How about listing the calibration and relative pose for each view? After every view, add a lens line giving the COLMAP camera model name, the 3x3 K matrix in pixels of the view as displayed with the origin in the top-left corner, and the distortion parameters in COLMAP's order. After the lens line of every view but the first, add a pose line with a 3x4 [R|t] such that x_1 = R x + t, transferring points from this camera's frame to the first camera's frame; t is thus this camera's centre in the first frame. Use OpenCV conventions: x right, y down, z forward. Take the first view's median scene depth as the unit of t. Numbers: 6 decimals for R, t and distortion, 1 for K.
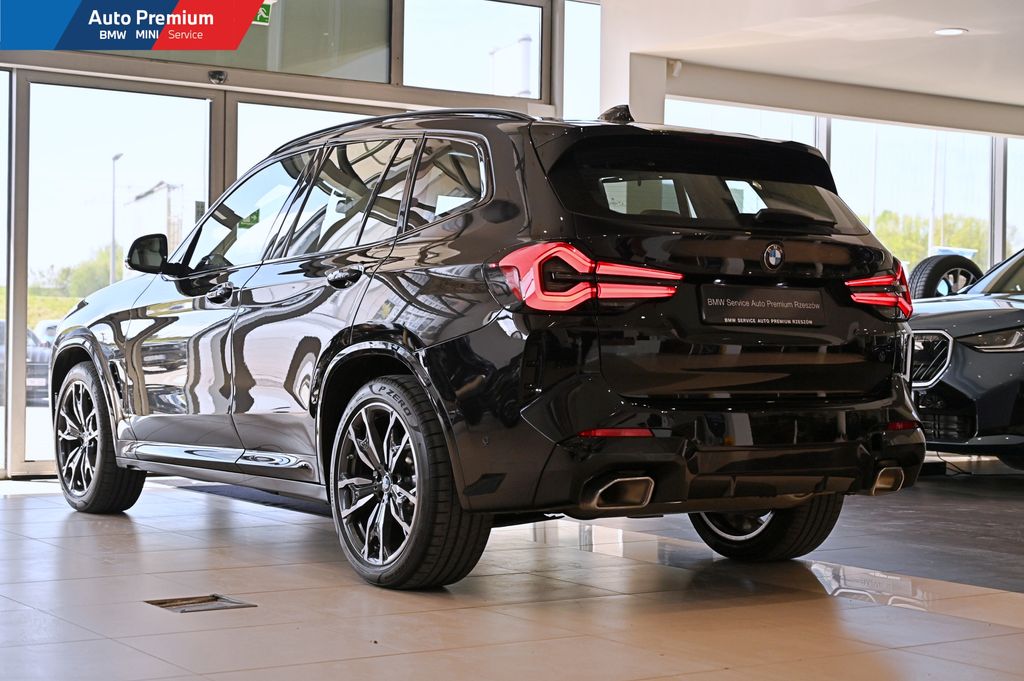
lens RADIAL K [[1704.5, 0, 454.8], [0, 1704.5, 338.4], [0, 0, 1]] dist [0.035659, 0.037462]
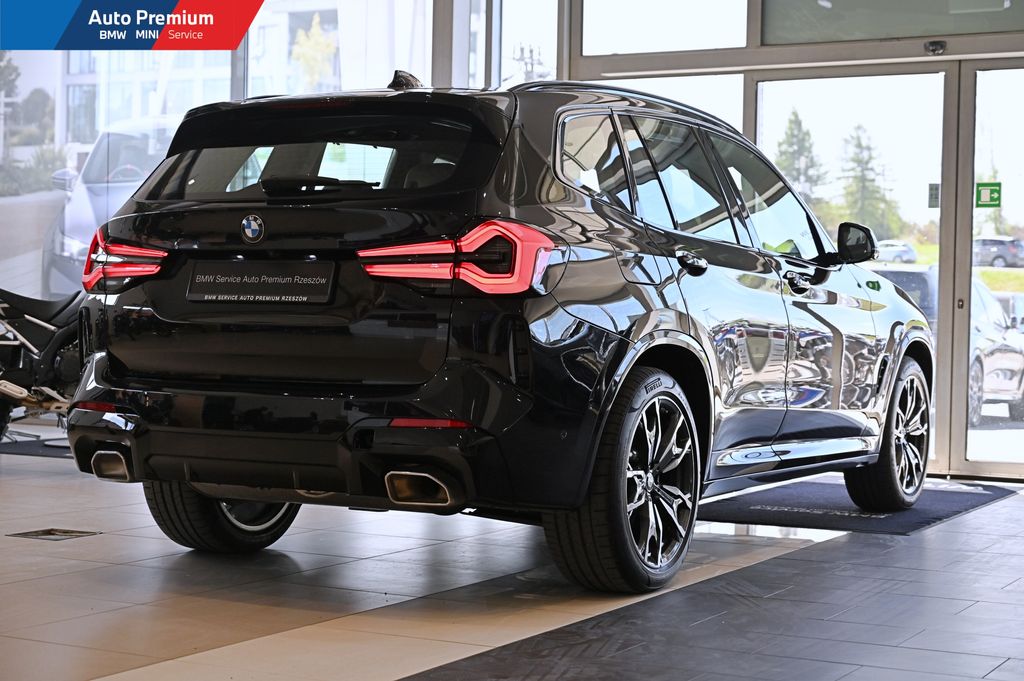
lens RADIAL K [[1746.4, 0, 512.0], [0, 1746.4, 340.5], [0, 0, 1]] dist [-0.016635, -0.089445]
pose [[0.490067, 0.007310, -0.871654, 1.066518], [-0.011756, 0.999929, 0.001776, 0.009461], [0.871606, 0.009377, 0.490118, 0.651643]]
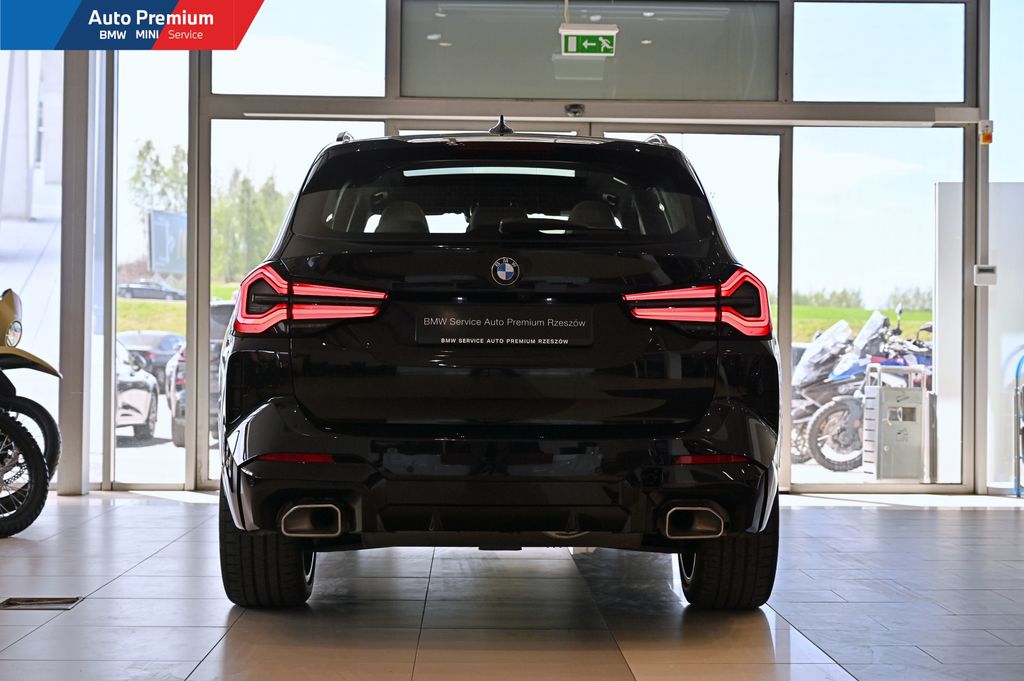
lens RADIAL K [[1618.9, 0, 512.0], [0, 1618.9, 340.5], [0, 0, 1]] dist [-0.008976, -0.009758]
pose [[0.859036, -0.010019, -0.511817, 0.626896], [0.003709, 0.999904, -0.013348, 0.001172], [0.511902, 0.009568, 0.858991, 0.252073]]
